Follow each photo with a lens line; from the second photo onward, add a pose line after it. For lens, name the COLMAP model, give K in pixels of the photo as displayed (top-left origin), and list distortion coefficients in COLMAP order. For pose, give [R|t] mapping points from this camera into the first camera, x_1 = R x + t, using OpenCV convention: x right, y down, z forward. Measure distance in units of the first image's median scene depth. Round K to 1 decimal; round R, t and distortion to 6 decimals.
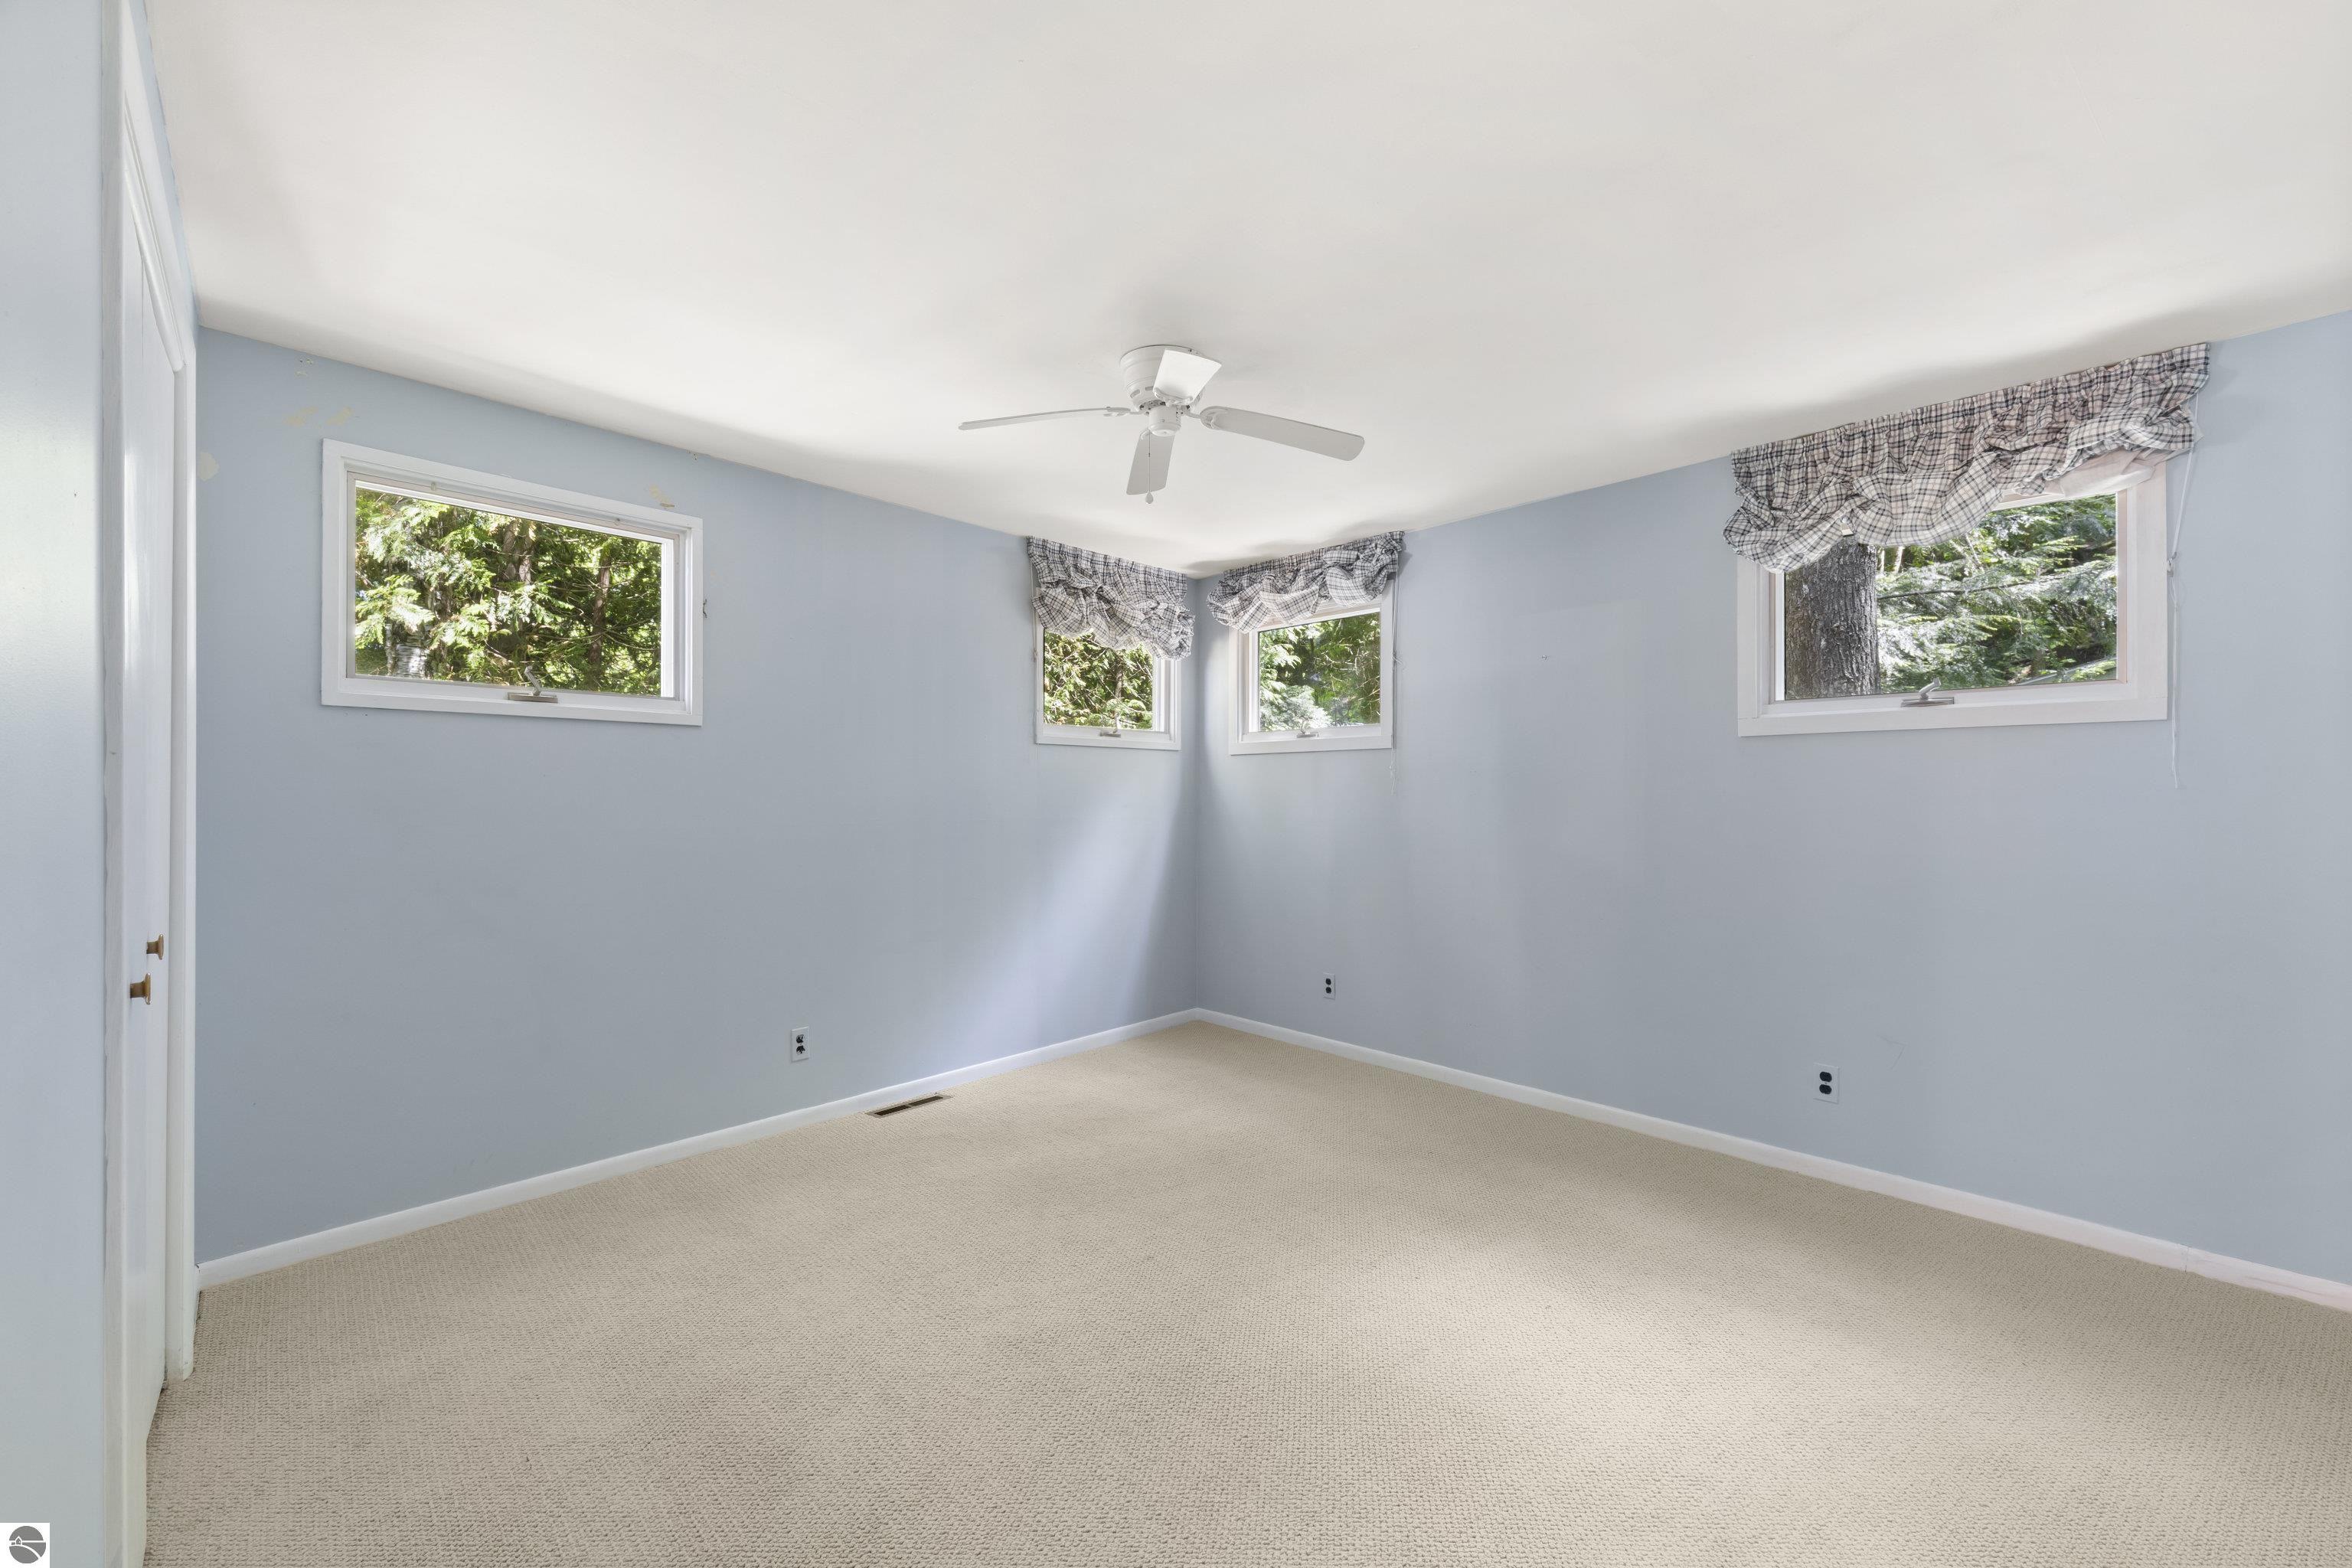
lens RADIAL K [[1054.8, 0, 1205.8], [0, 1054.8, 794.2], [0, 0, 1]] dist [0.004793, 0.000407]
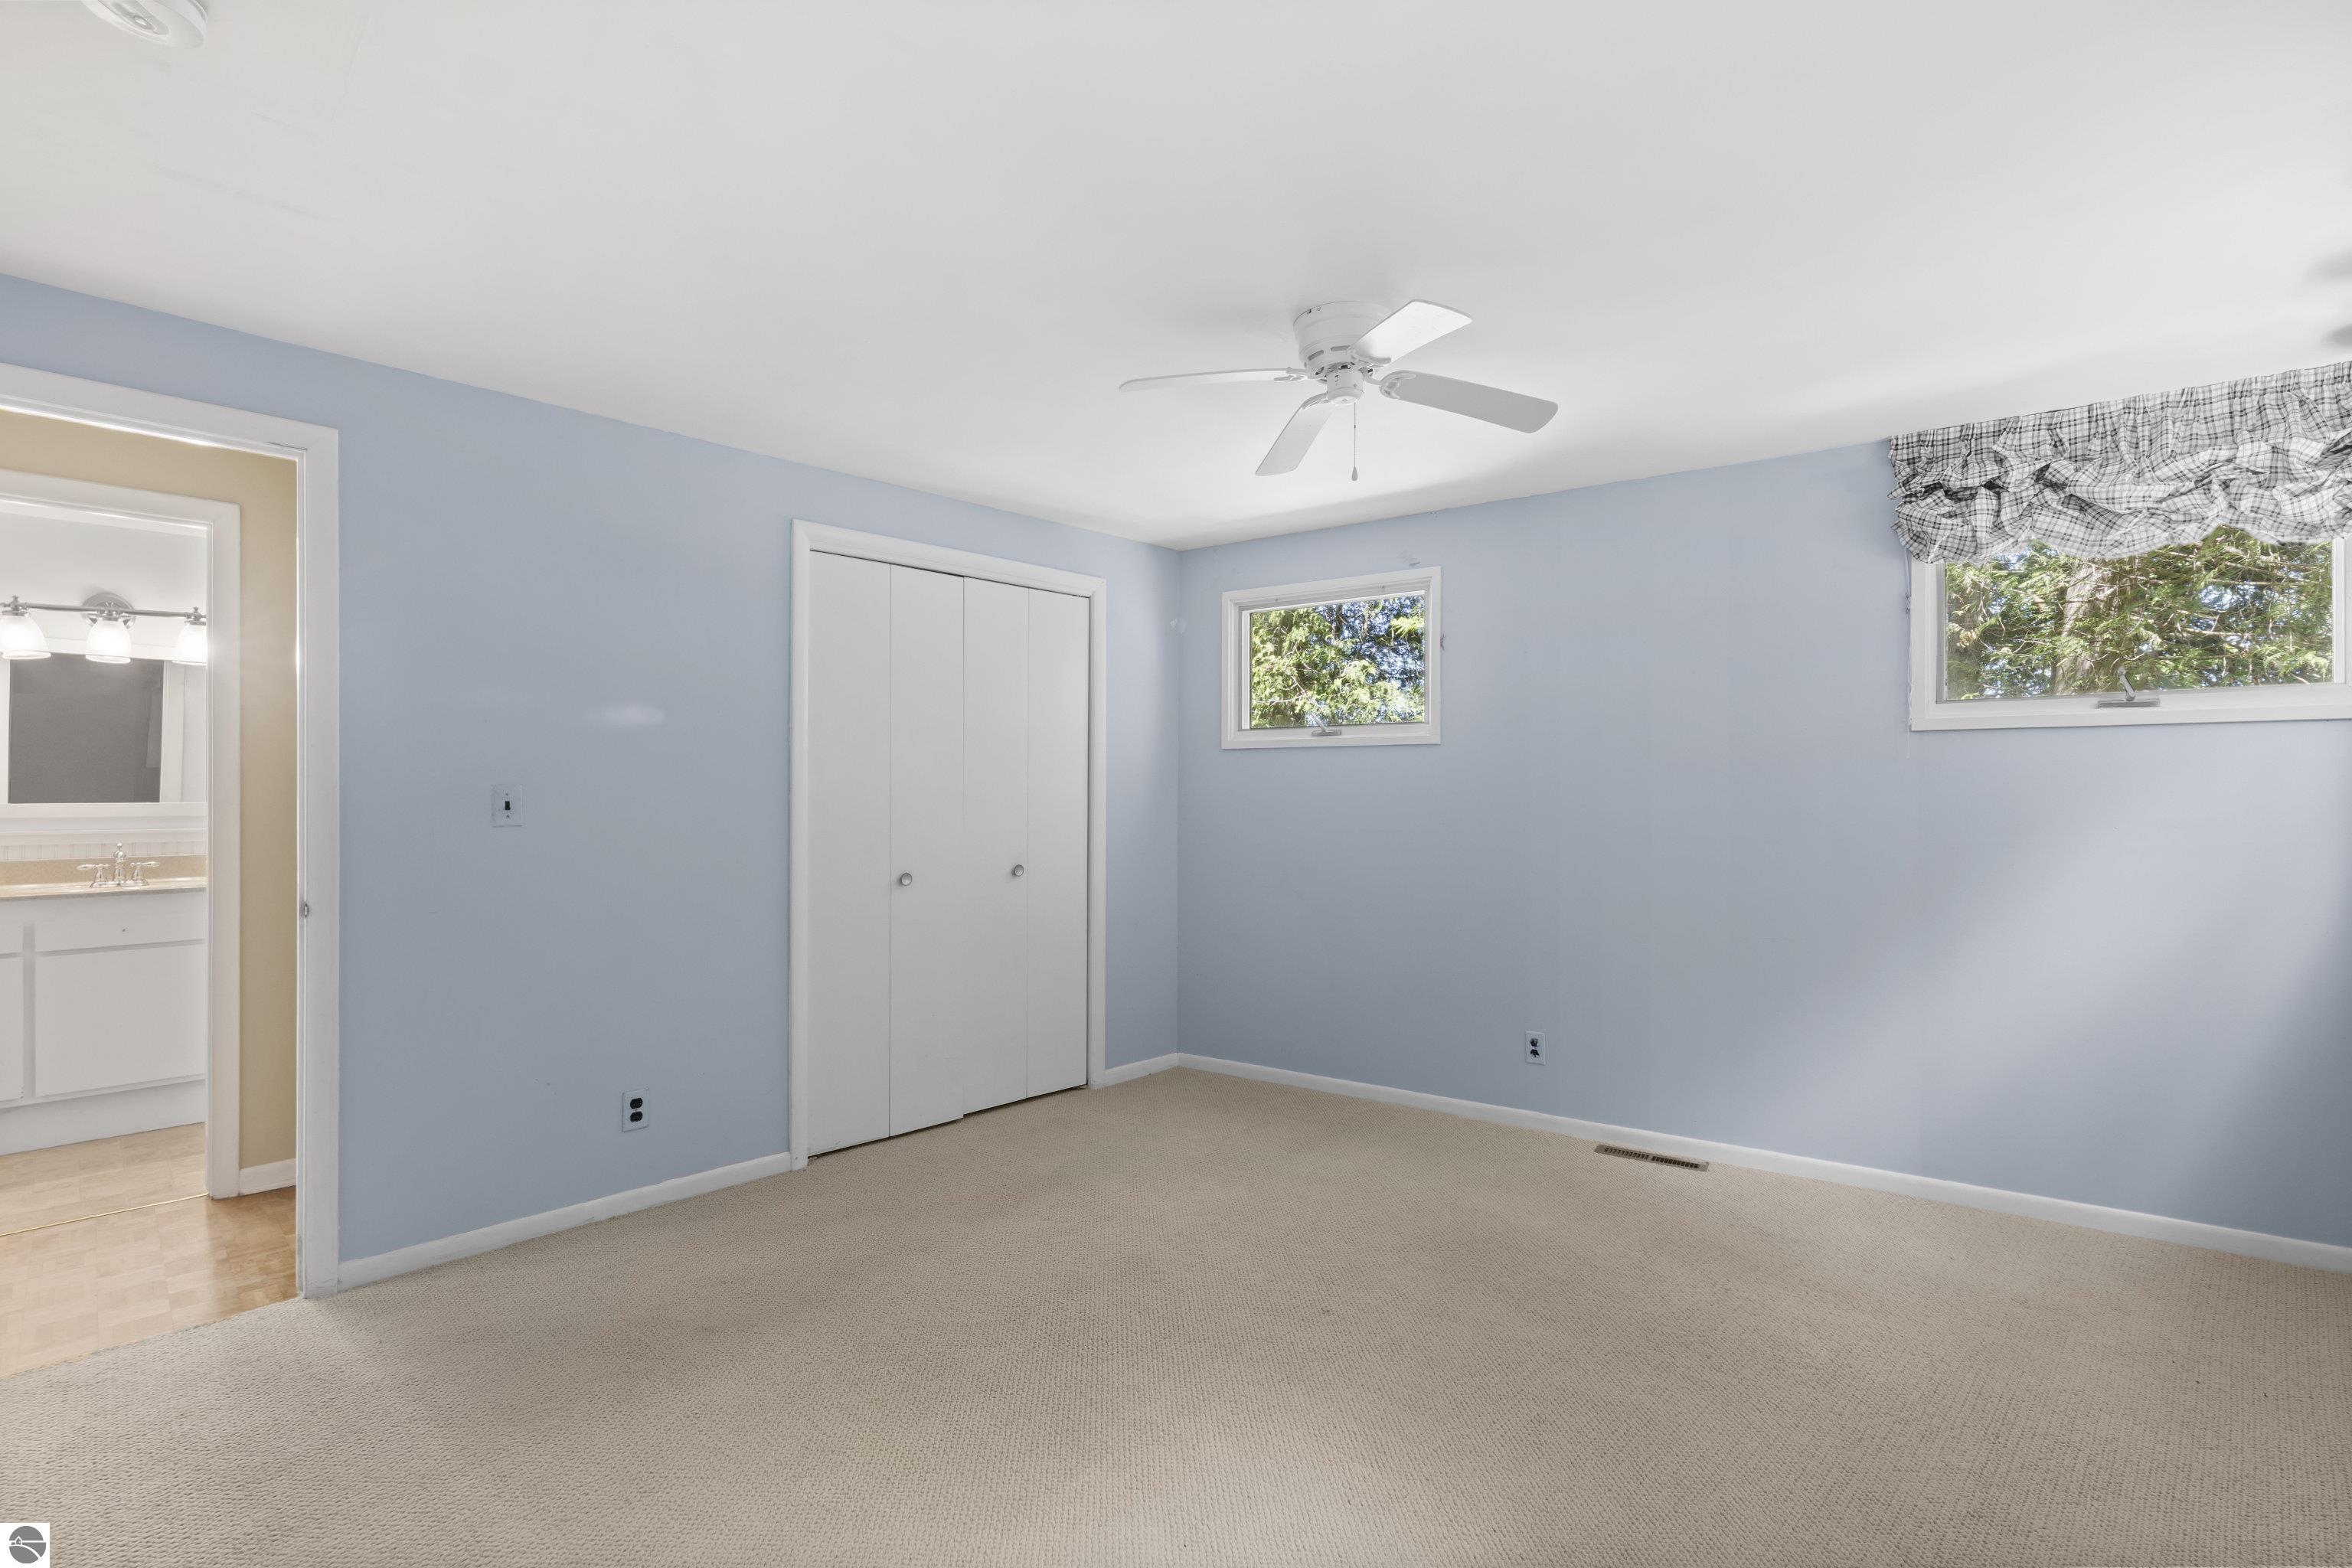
lens RADIAL K [[1046.2, 0, 1183.8], [0, 1046.2, 803.3], [0, 0, 1]] dist [0.003812, 0.000074]
pose [[0.071555, -0.004105, -0.997428, 0.514055], [-0.009021, 0.999948, -0.004762, 0.006895], [0.997396, 0.009339, 0.071514, 0.500584]]
